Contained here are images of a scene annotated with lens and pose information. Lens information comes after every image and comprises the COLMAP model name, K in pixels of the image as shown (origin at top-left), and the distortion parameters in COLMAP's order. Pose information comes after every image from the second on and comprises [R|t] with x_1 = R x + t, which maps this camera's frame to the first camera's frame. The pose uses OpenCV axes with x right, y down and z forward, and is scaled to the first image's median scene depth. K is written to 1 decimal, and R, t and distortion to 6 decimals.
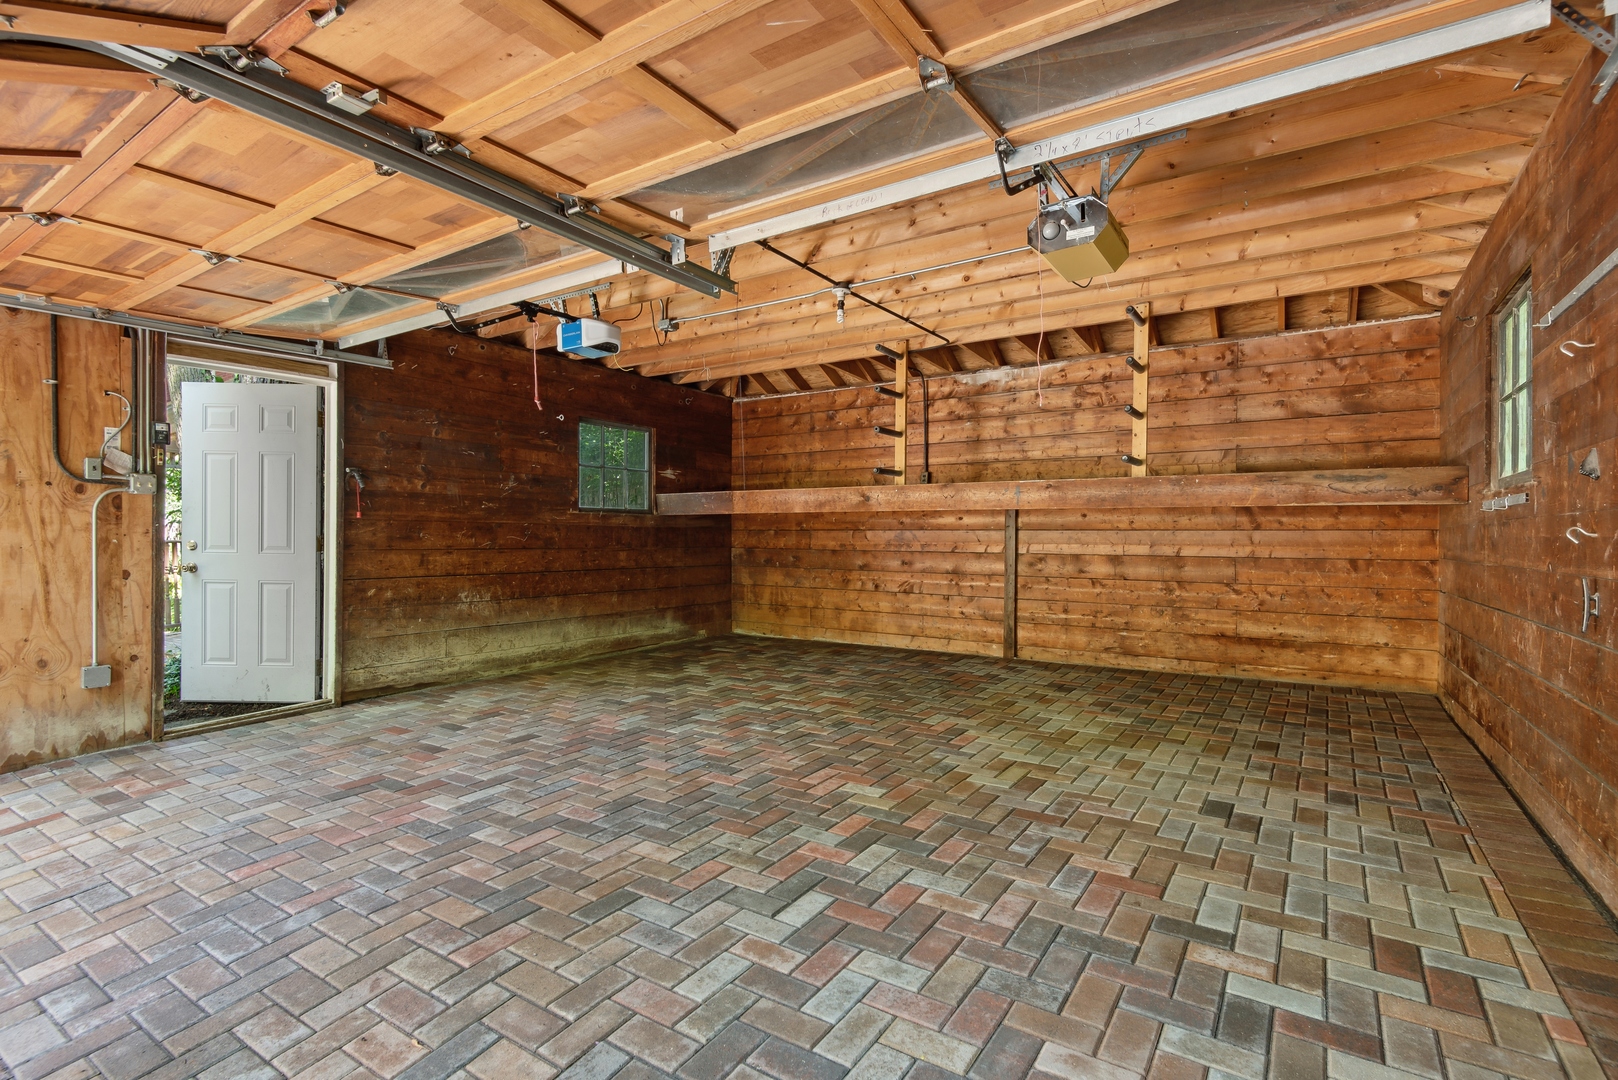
lens RADIAL K [[753.3, 0, 811.0], [0, 753.3, 532.3], [0, 0, 1]] dist [0.000616, -0.000050]
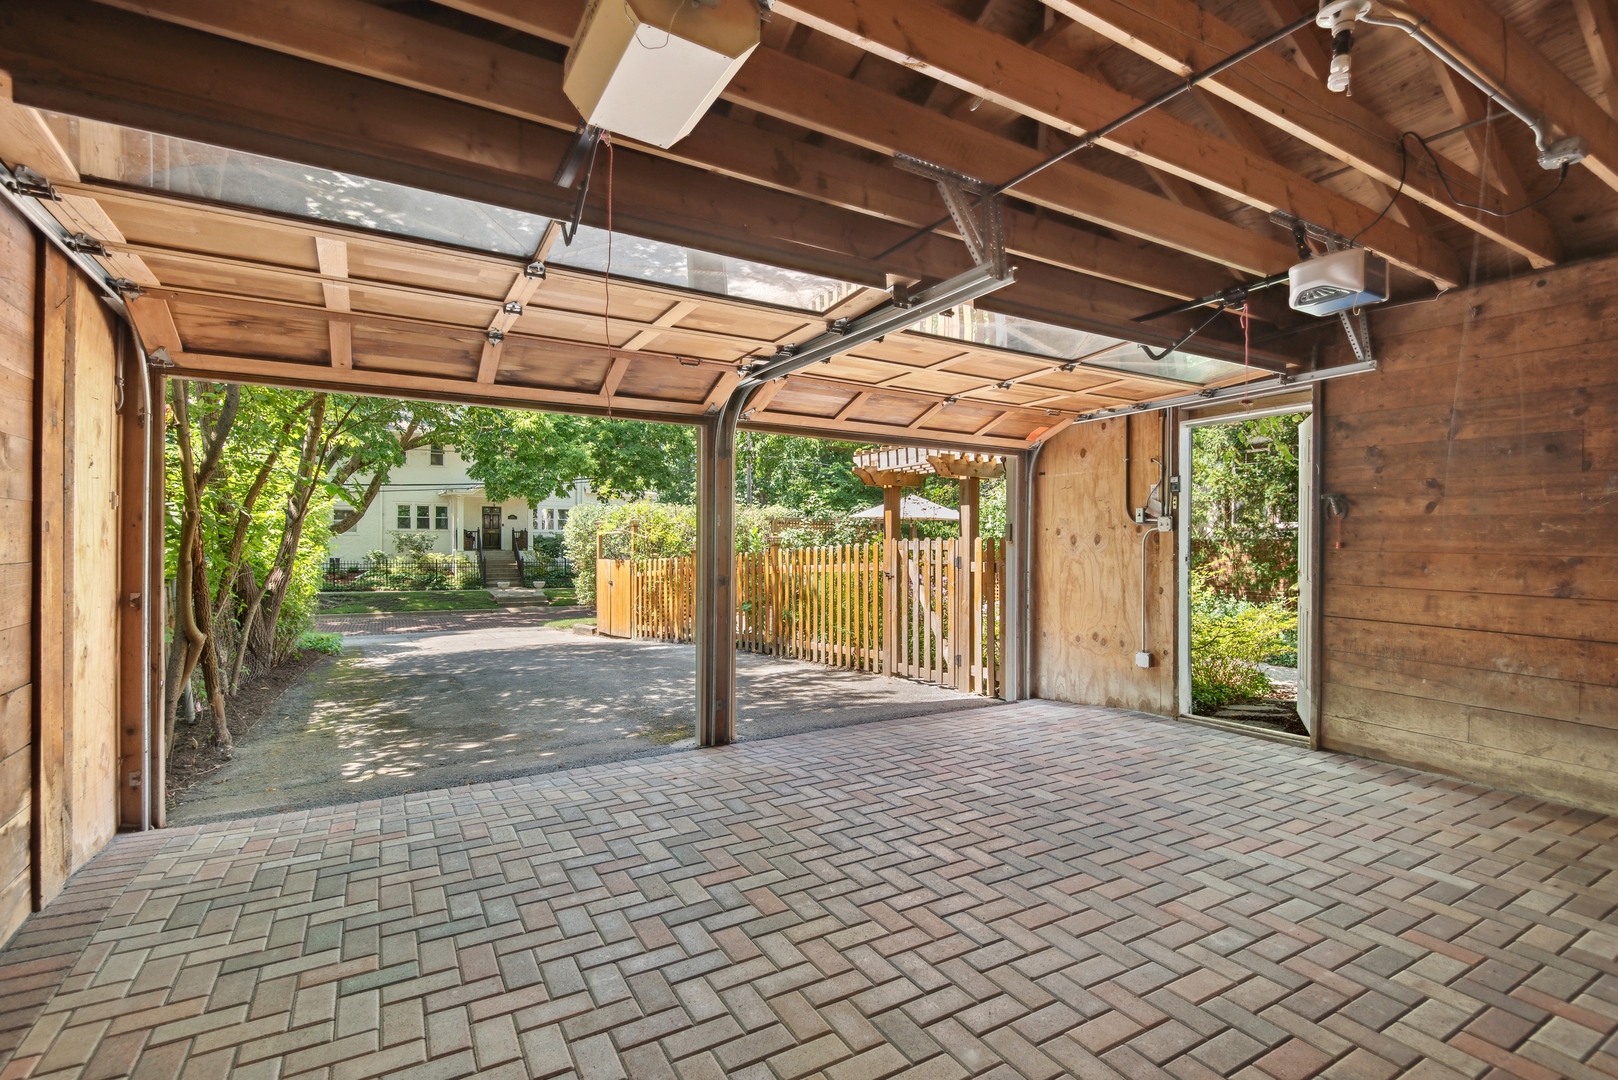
lens RADIAL K [[753.3, 0, 811.5], [0, 753.3, 540.9], [0, 0, 1]] dist [0.000616, -0.000050]
pose [[-0.440232, -0.002867, -0.897879, 0.464631], [-0.009004, 0.999959, 0.001221, -0.023022], [0.897839, 0.008622, -0.440240, 0.803408]]
